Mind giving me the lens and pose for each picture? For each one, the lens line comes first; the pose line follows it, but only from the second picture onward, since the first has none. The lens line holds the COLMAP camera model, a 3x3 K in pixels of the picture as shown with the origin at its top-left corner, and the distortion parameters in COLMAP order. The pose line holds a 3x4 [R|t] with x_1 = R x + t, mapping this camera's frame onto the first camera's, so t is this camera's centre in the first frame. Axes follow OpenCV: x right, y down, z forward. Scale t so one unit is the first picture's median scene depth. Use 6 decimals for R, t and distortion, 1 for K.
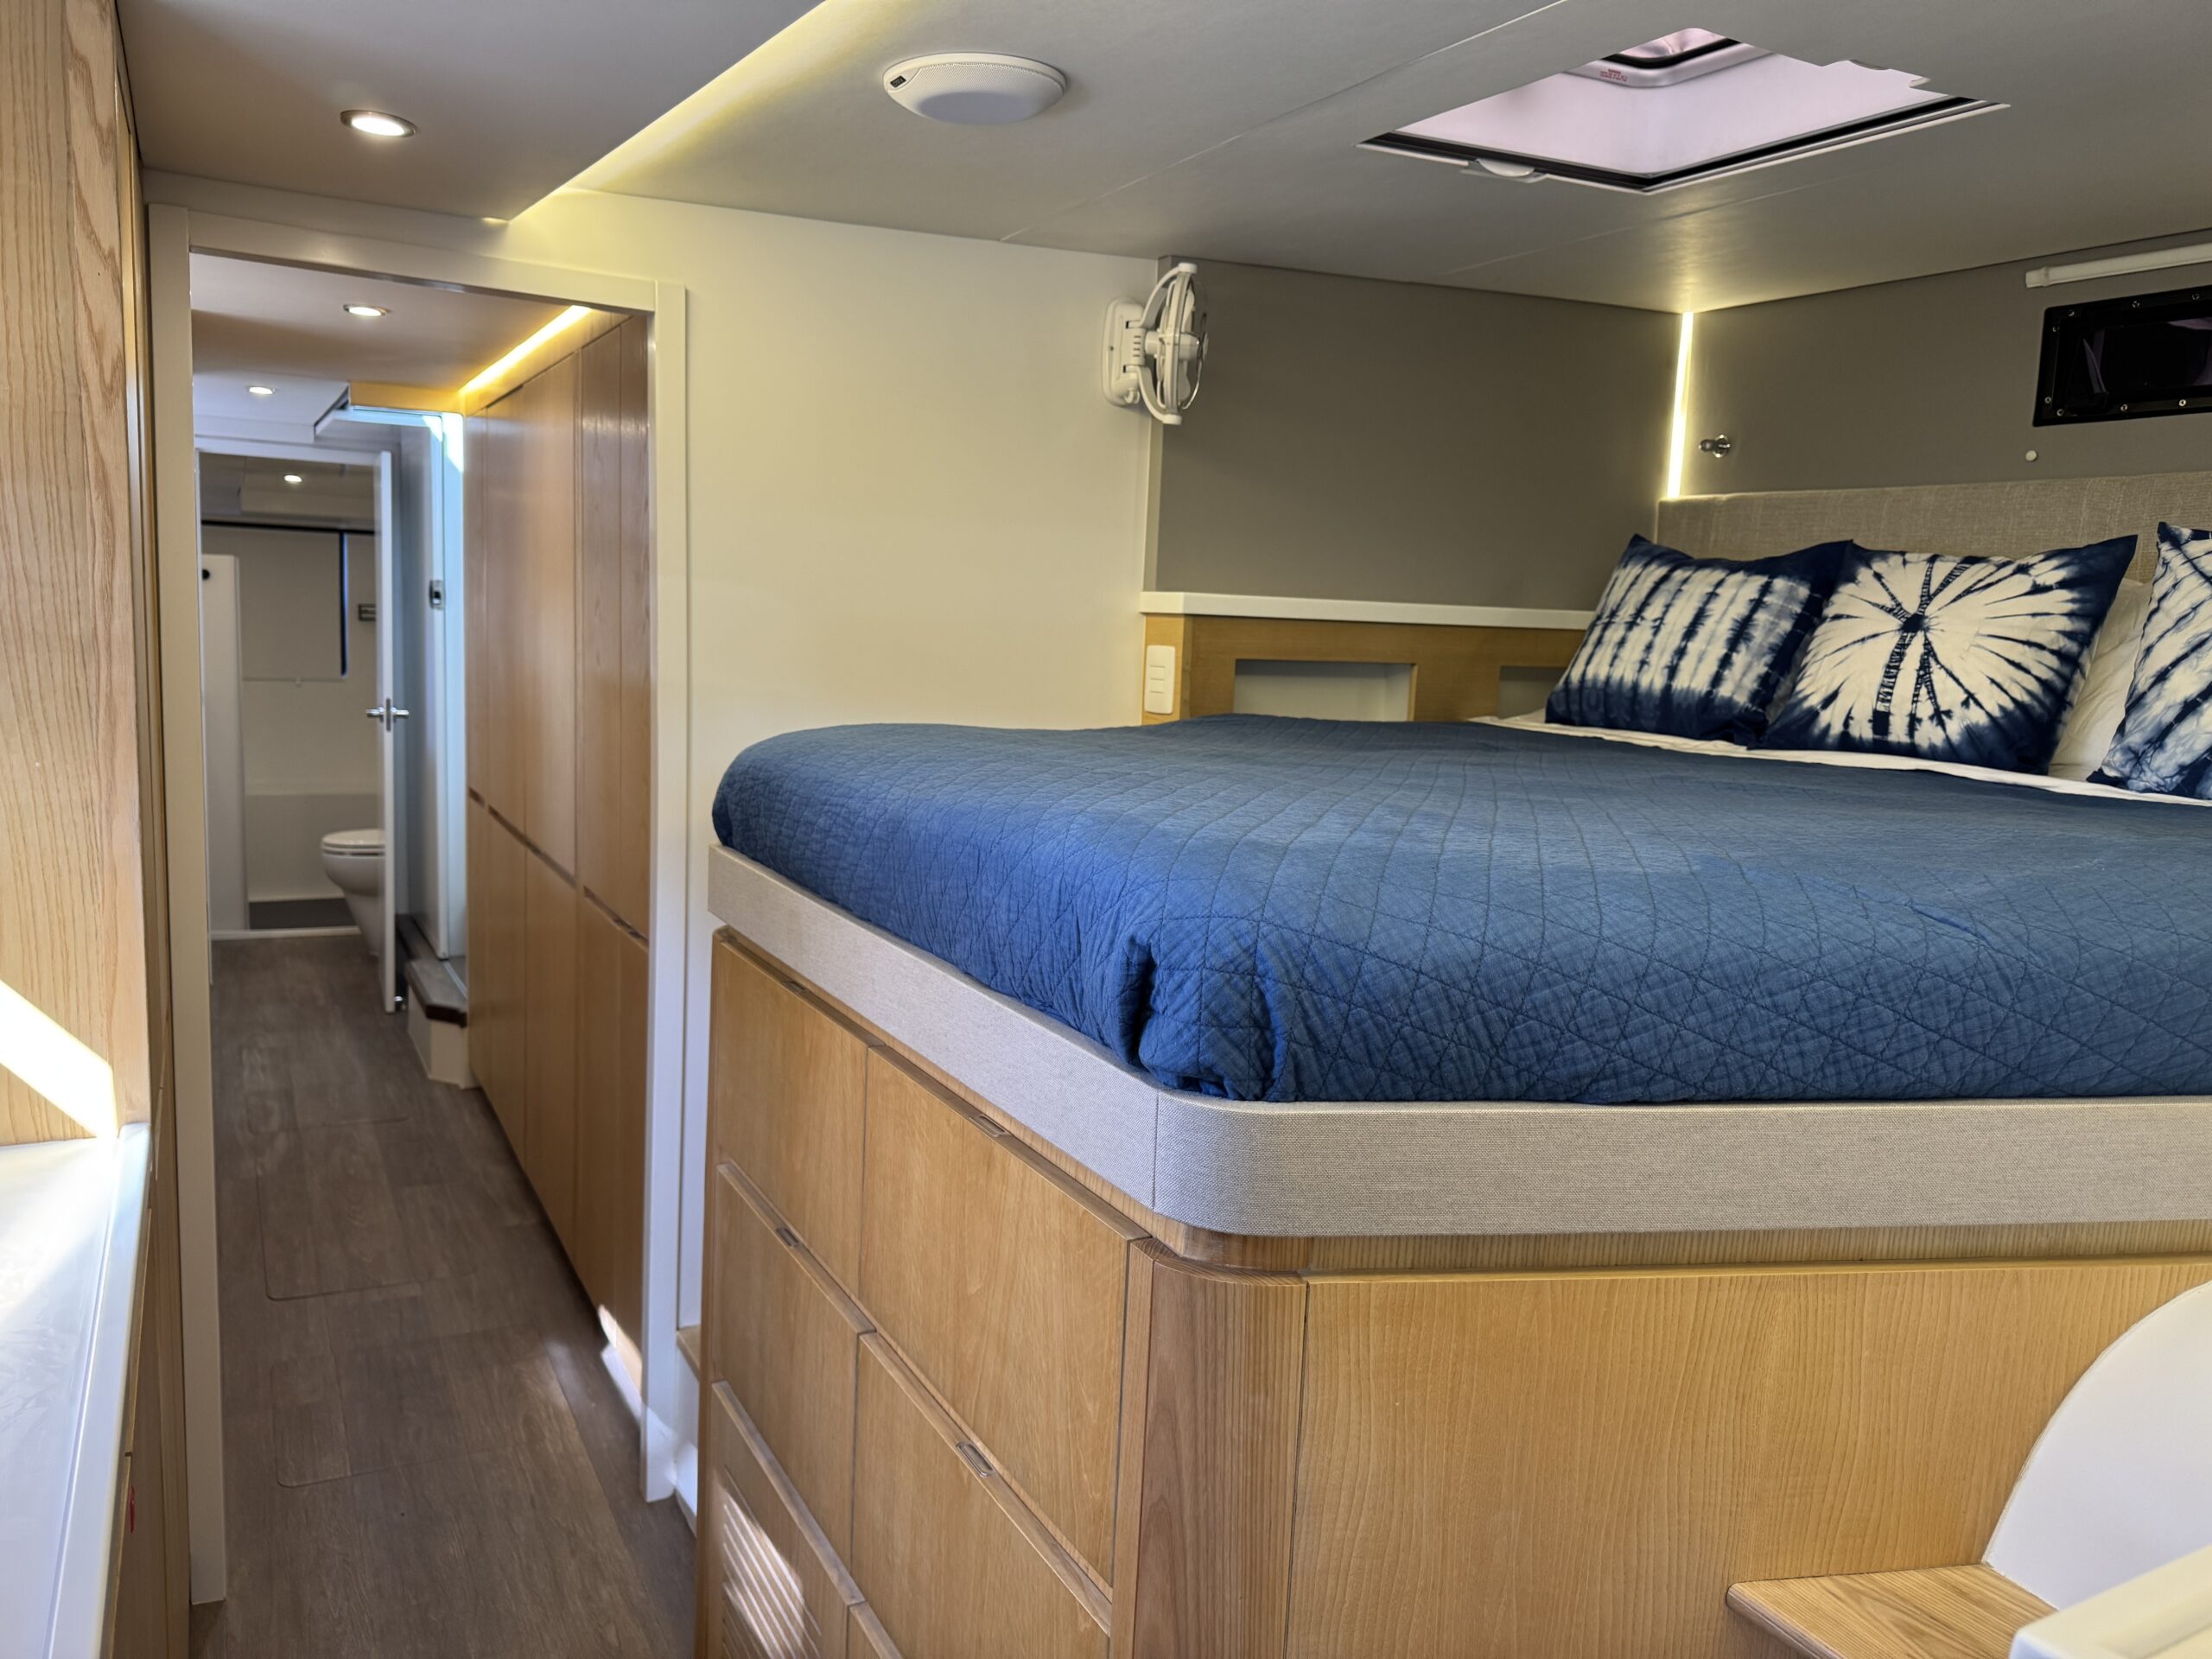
lens RADIAL K [[1562.5, 0, 1107.2], [0, 1562.5, 821.2], [0, 0, 1]] dist [-0.014373, -0.004576]
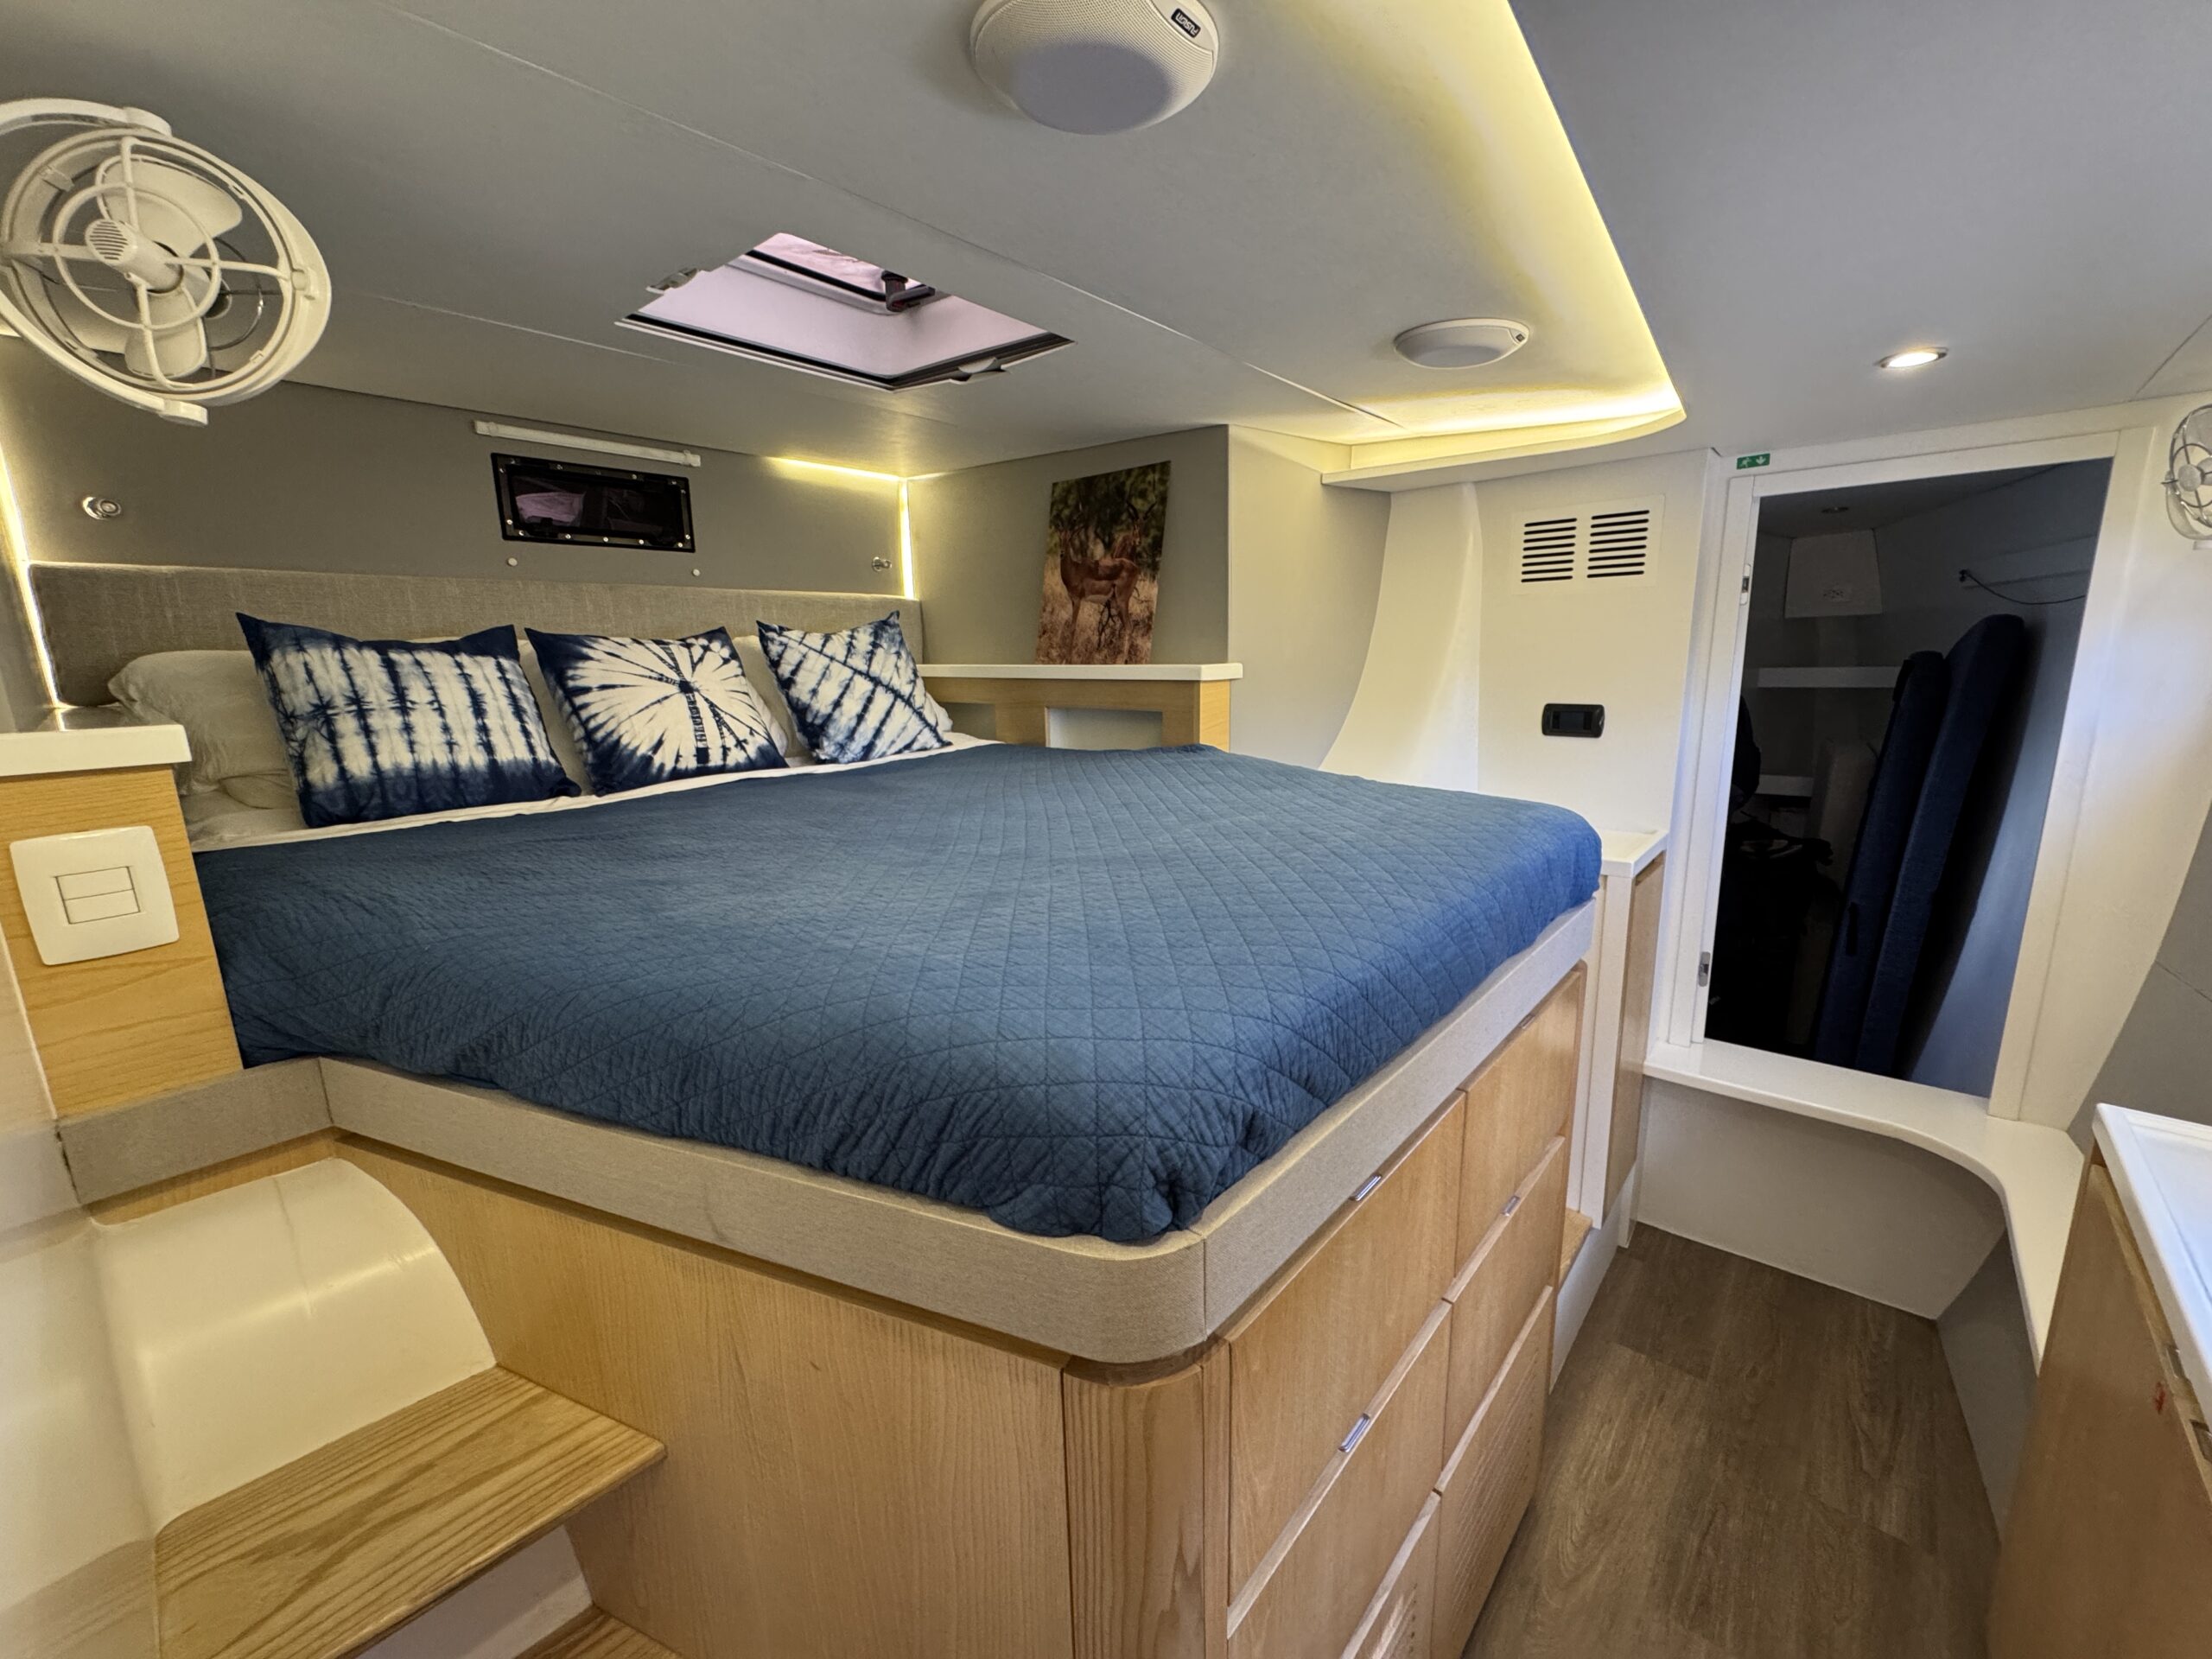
lens RADIAL K [[879.0, 0, 1109.6], [0, 879.0, 838.6], [0, 0, 1]] dist [-0.004348, -0.000589]
pose [[-0.331922, -0.225479, 0.915962, -0.411163], [0.135004, 0.949661, 0.282697, -0.169474], [-0.933596, 0.217492, -0.284772, 0.878394]]
